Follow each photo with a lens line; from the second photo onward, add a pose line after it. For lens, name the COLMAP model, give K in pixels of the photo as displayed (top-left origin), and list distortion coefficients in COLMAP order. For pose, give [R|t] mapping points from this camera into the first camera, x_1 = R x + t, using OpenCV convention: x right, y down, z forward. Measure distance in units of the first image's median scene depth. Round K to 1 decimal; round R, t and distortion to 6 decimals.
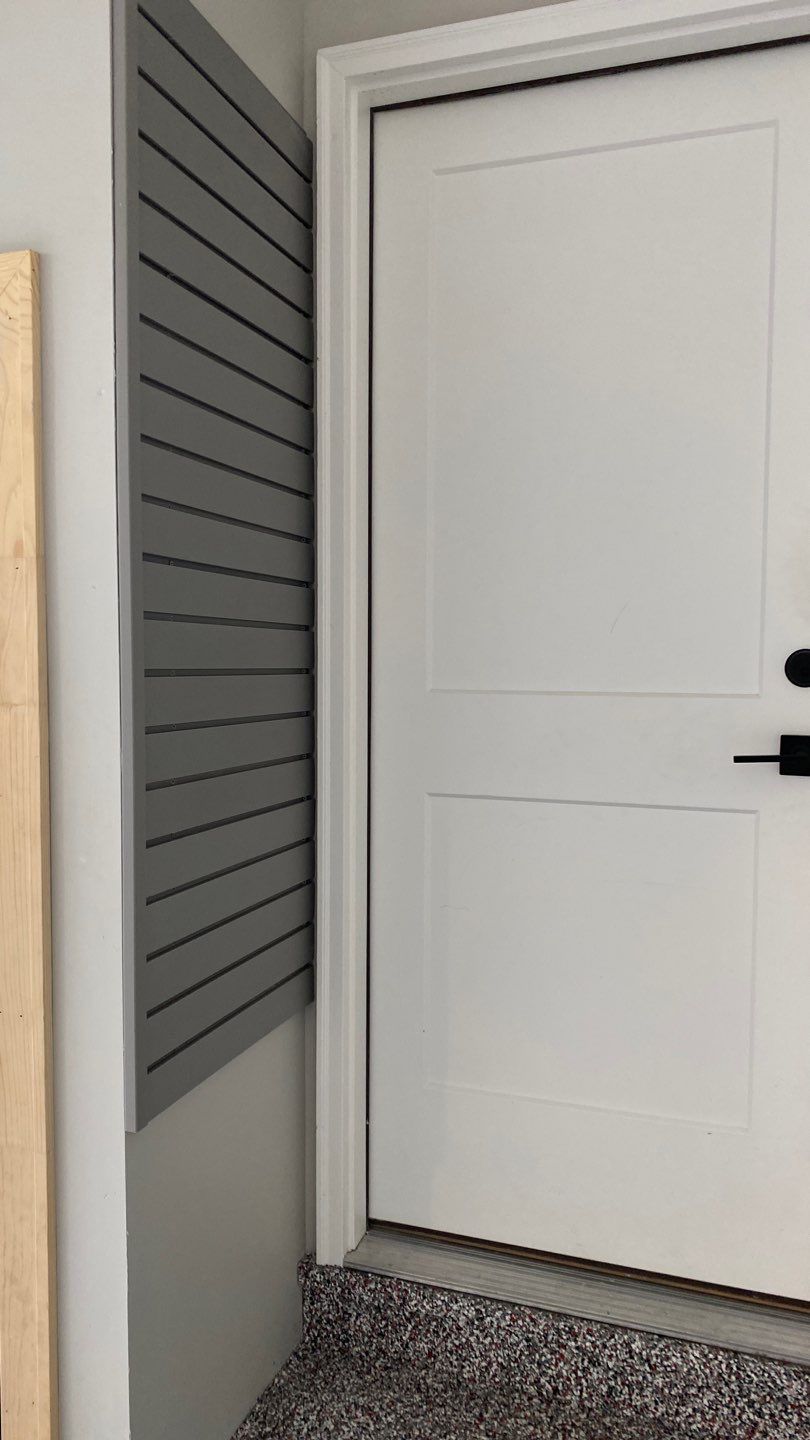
lens RADIAL K [[1097.5, 0, 404.3], [0, 1097.5, 722.5], [0, 0, 1]] dist [0.017060, -0.008546]
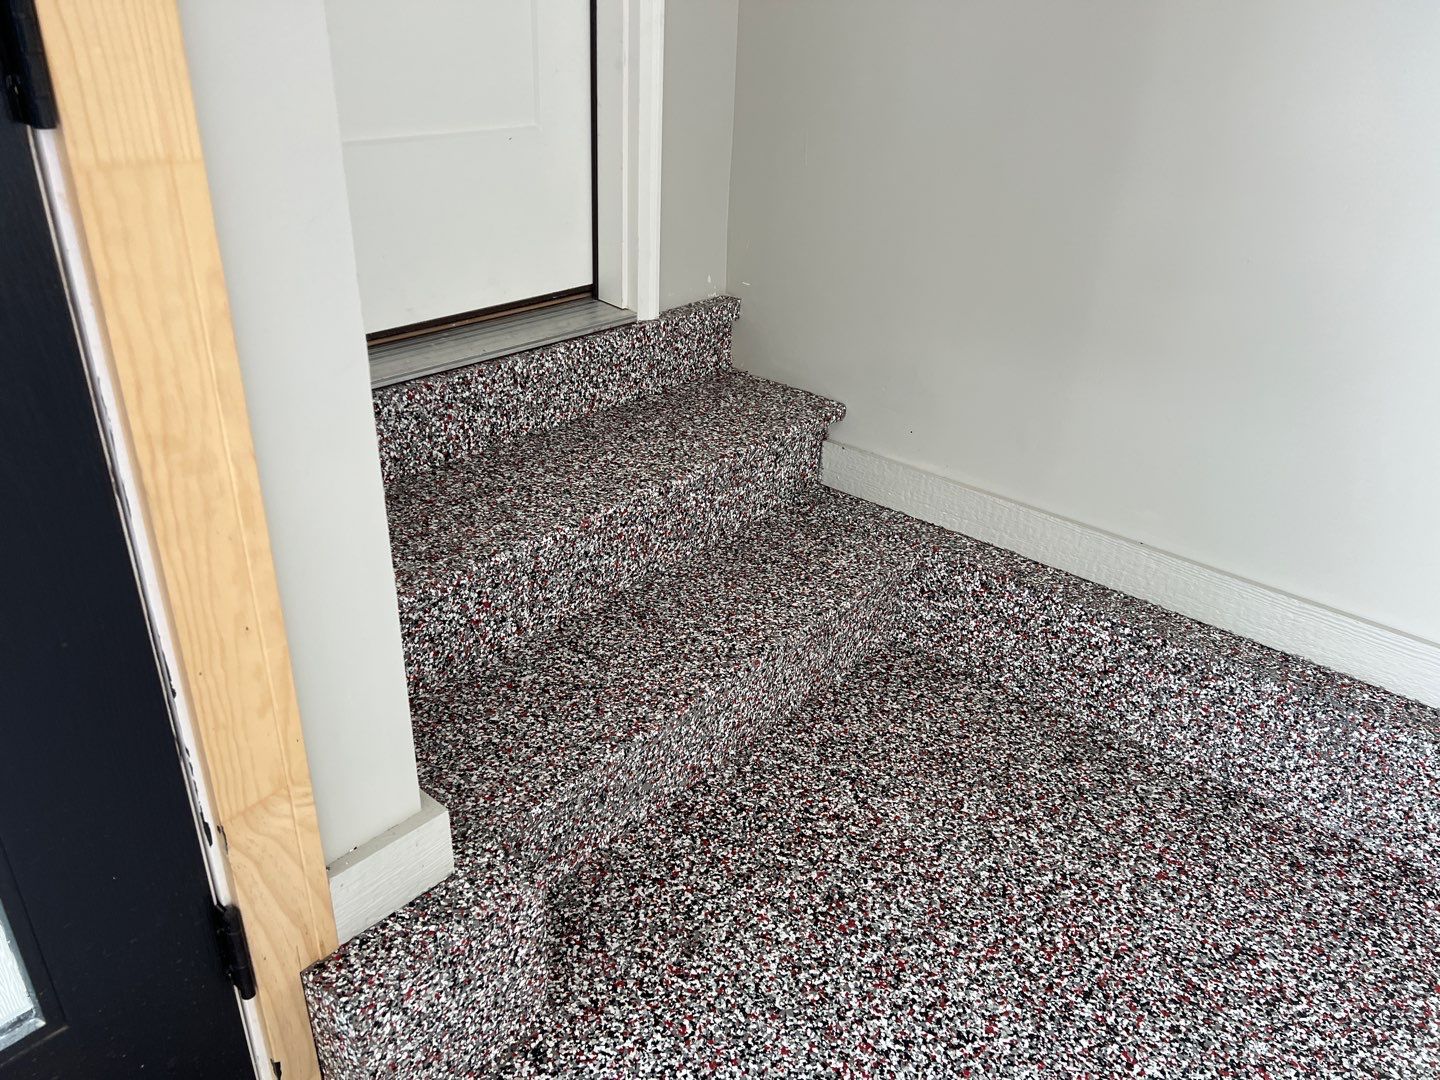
lens RADIAL K [[1098.8, 0, 720.5], [0, 1098.8, 542.1], [0, 0, 1]] dist [0.001800, 0.000016]
pose [[0.368387, -0.428419, 0.825075, -0.581151], [0.015770, 0.890241, 0.455216, 0.260849], [-0.929539, -0.154684, 0.334709, 0.479850]]
